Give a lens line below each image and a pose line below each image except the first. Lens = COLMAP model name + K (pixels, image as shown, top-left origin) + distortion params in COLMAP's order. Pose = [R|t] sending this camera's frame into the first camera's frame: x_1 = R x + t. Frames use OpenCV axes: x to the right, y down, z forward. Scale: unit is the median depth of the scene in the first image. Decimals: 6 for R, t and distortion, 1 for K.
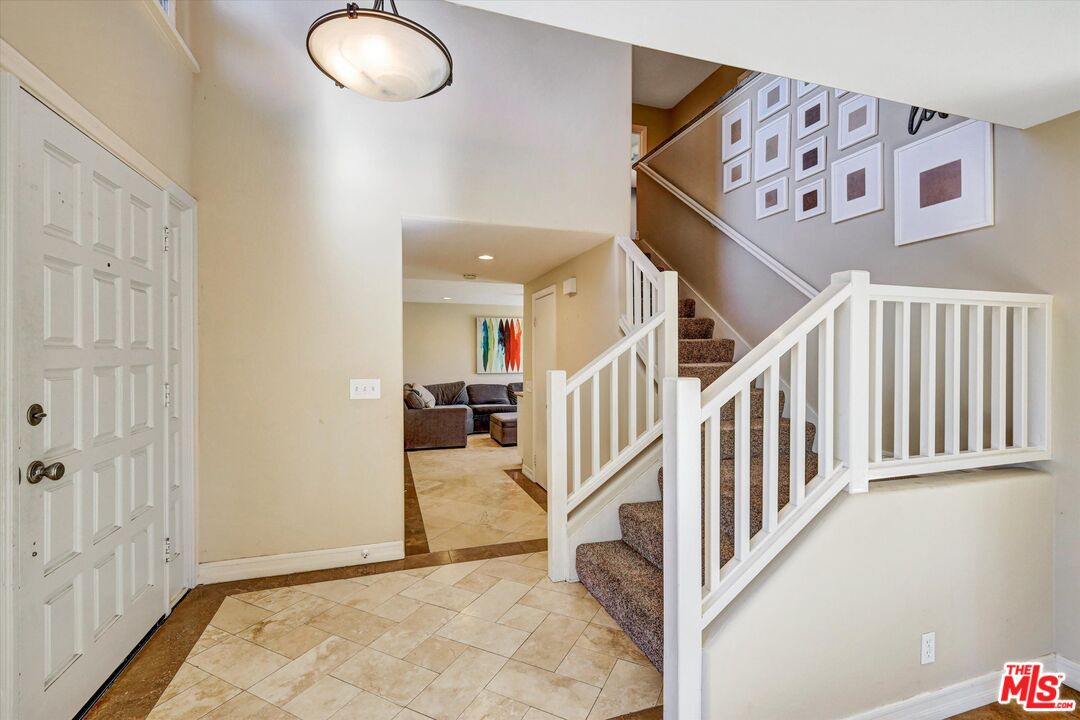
lens RADIAL K [[469.9, 0, 533.3], [0, 469.9, 358.4], [0, 0, 1]] dist [0.012503, -0.000233]
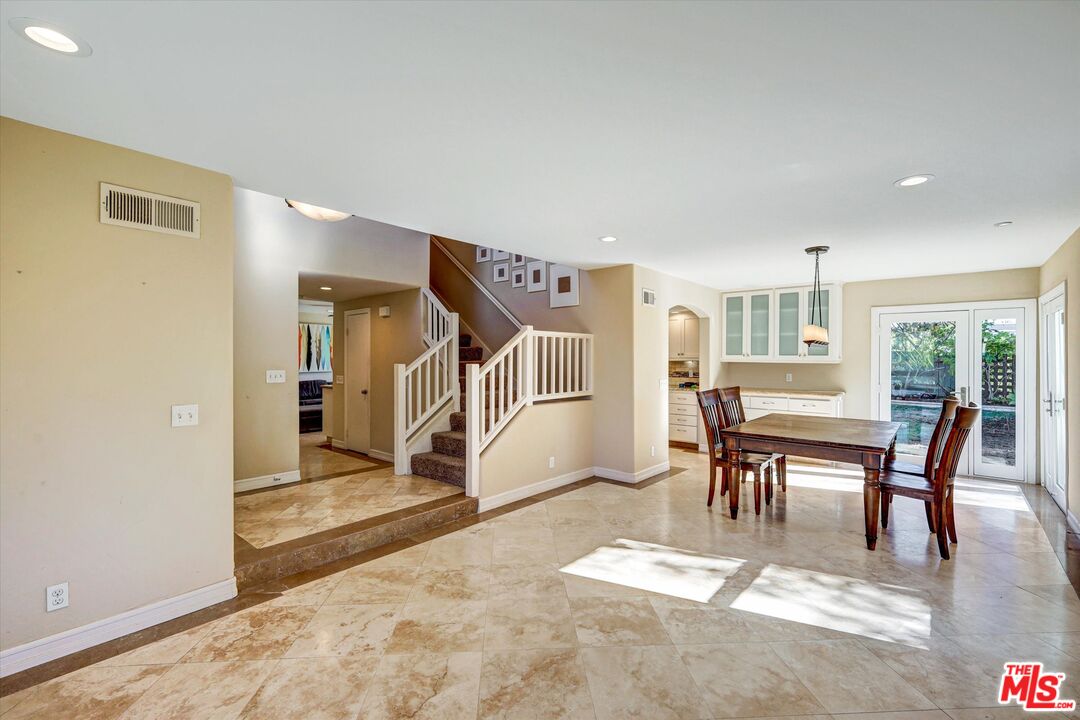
lens RADIAL K [[454.8, 0, 522.0], [0, 454.8, 356.8], [0, 0, 1]] dist [0.001353, 0.000563]
pose [[0.871446, 0.001850, 0.490487, -0.413602], [0.001715, 0.999975, -0.006819, 0.009630], [-0.490488, 0.006783, 0.871422, -0.818393]]
